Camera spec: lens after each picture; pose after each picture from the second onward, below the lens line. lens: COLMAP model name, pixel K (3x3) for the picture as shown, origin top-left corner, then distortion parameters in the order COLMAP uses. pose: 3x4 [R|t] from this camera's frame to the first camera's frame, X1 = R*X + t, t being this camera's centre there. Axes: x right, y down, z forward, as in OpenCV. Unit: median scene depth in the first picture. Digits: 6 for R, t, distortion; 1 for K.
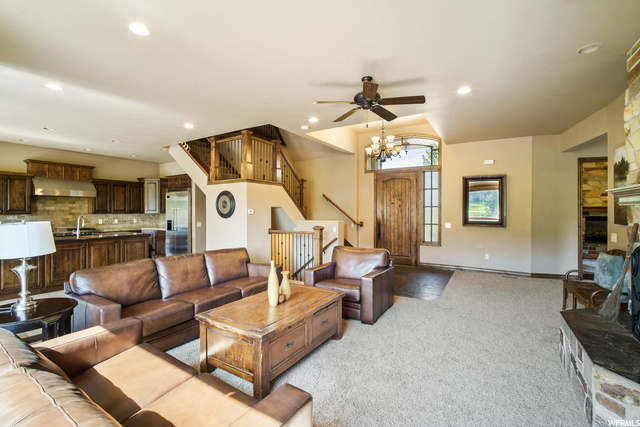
lens RADIAL K [[285.2, 0, 317.2], [0, 285.2, 214.3], [0, 0, 1]] dist [-0.039032, 0.018124]
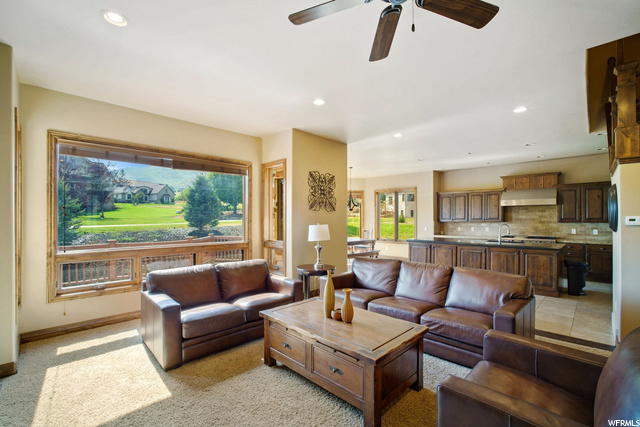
lens RADIAL K [[285.2, 0, 317.2], [0, 285.2, 214.3], [0, 0, 1]] dist [-0.039032, 0.018124]
pose [[-0.219833, -0.019278, -0.975347, 0.287911], [-0.014629, 0.999757, -0.016463, -0.001695], [0.975428, 0.010649, -0.220061, 0.426299]]
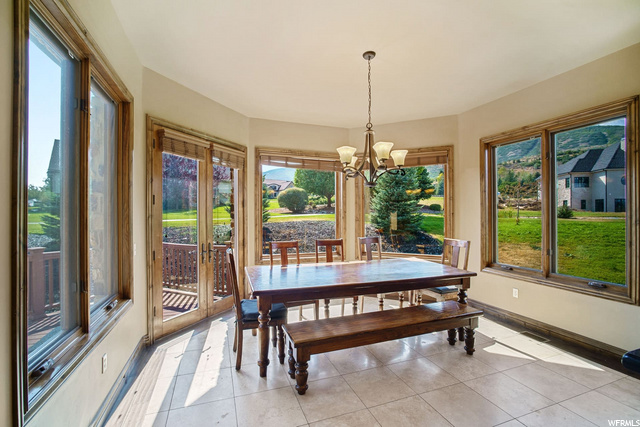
lens RADIAL K [[285.2, 0, 317.2], [0, 285.2, 214.3], [0, 0, 1]] dist [-0.039032, 0.018124]
pose [[-0.609285, 0.002005, -0.792949, -0.525188], [-0.010545, 0.999888, 0.010631, -0.004714], [0.792881, 0.014839, -0.609195, 0.475196]]
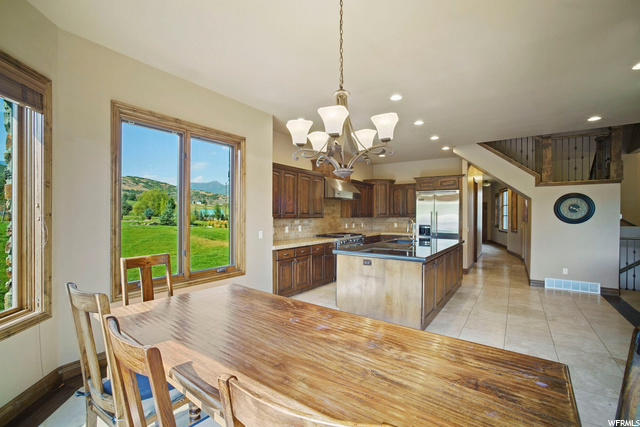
lens RADIAL K [[285.2, 0, 317.2], [0, 285.2, 214.3], [0, 0, 1]] dist [-0.039032, 0.018124]
pose [[0.997974, 0.002653, -0.063574, -0.860104], [-0.003376, 0.999931, -0.011267, -0.001680], [0.063540, 0.011459, 0.997914, 0.051366]]
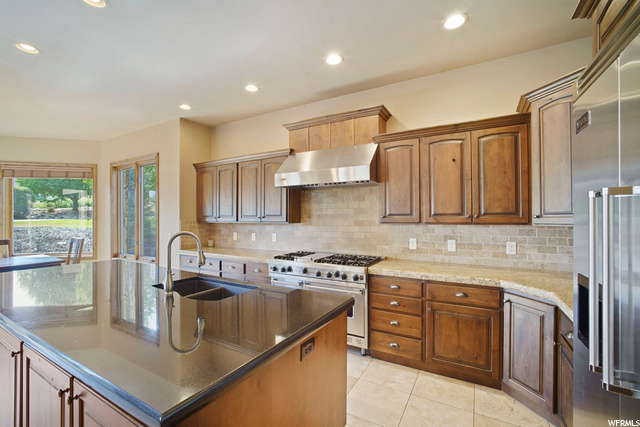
lens RADIAL K [[285.2, 0, 317.2], [0, 285.2, 214.3], [0, 0, 1]] dist [-0.039032, 0.018124]
pose [[0.034048, -0.010618, -0.999364, -0.403333], [-0.007693, 0.999911, -0.010886, -0.010576], [0.999391, 0.008059, 0.033963, 0.905431]]
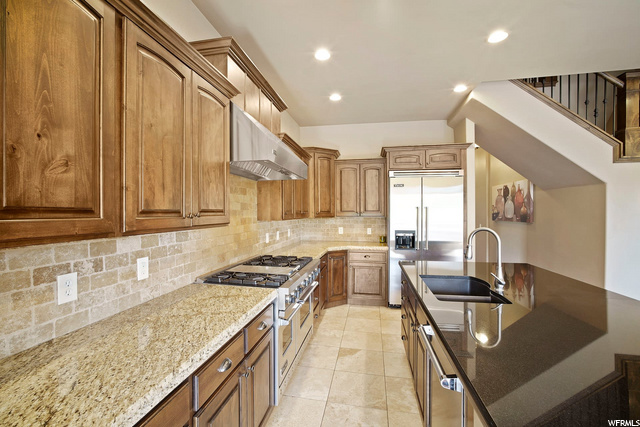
lens RADIAL K [[285.2, 0, 317.2], [0, 285.2, 214.3], [0, 0, 1]] dist [-0.039032, 0.018124]
pose [[0.932458, -0.007821, 0.361193, -0.912972], [0.008947, 0.999959, -0.001445, -0.009784], [-0.361167, 0.004579, 0.932490, 0.598667]]
